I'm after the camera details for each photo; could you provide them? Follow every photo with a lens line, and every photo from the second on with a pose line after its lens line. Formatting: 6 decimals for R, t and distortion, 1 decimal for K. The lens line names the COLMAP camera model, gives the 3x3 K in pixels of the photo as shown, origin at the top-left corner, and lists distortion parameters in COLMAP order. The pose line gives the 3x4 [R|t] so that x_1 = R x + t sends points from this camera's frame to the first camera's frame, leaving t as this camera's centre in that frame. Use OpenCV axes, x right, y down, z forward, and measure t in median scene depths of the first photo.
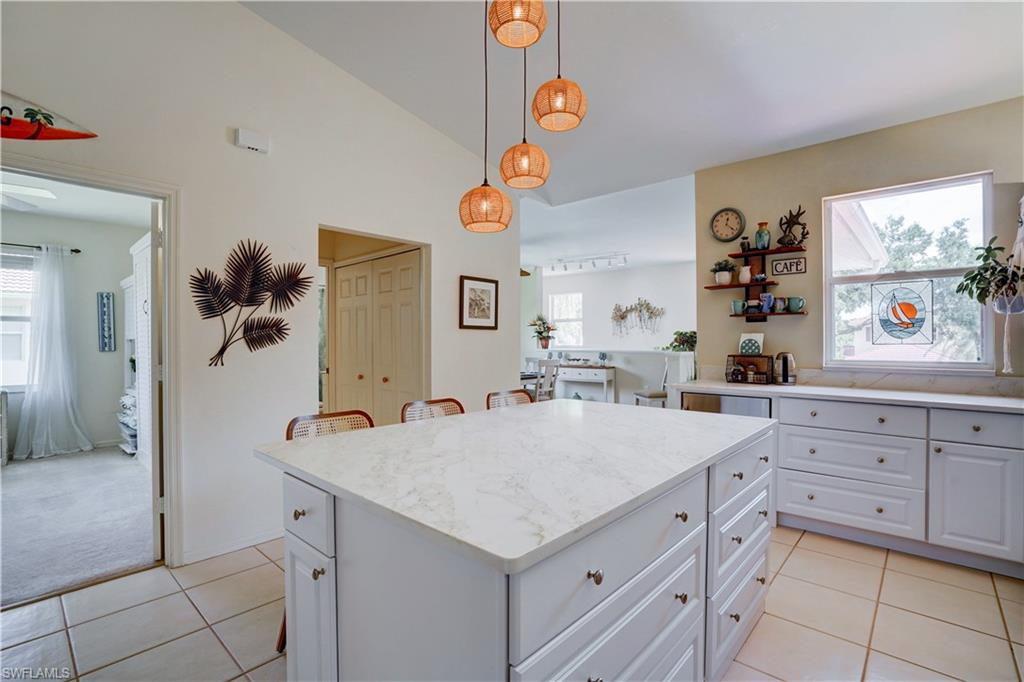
lens RADIAL K [[471.8, 0, 513.1], [0, 471.8, 343.0], [0, 0, 1]] dist [-0.036922, 0.005271]
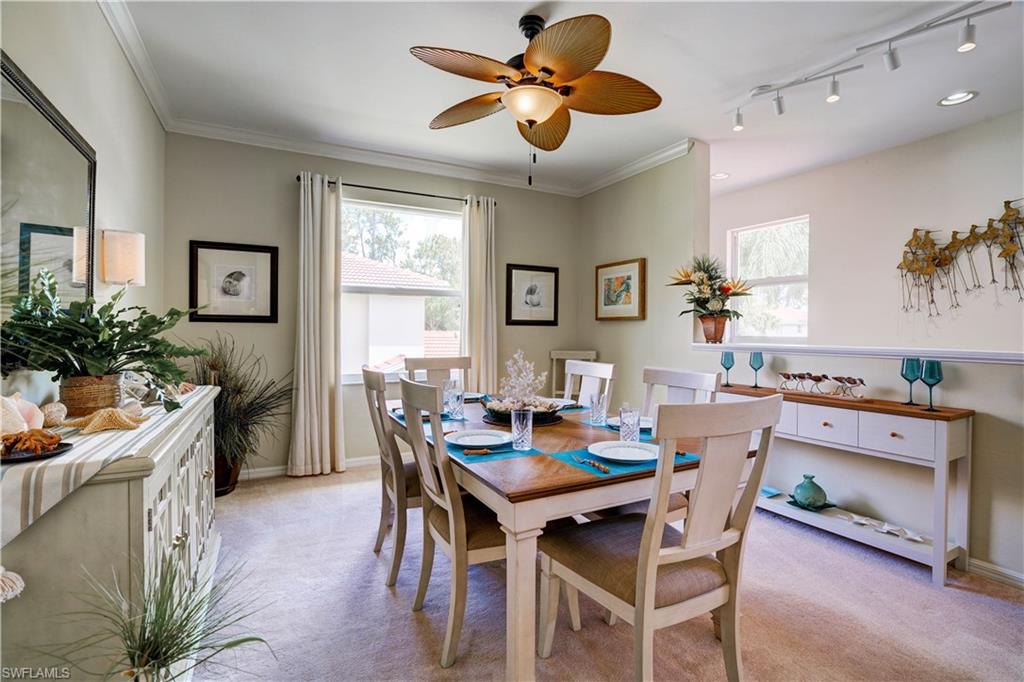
lens RADIAL K [[471.8, 0, 513.9], [0, 471.8, 337.9], [0, 0, 1]] dist [-0.036922, 0.005271]
pose [[0.940493, 0.018863, -0.339289, 0.043292], [-0.016703, 0.999817, 0.009286, 0.007386], [0.339402, -0.003066, 0.940636, 0.575437]]
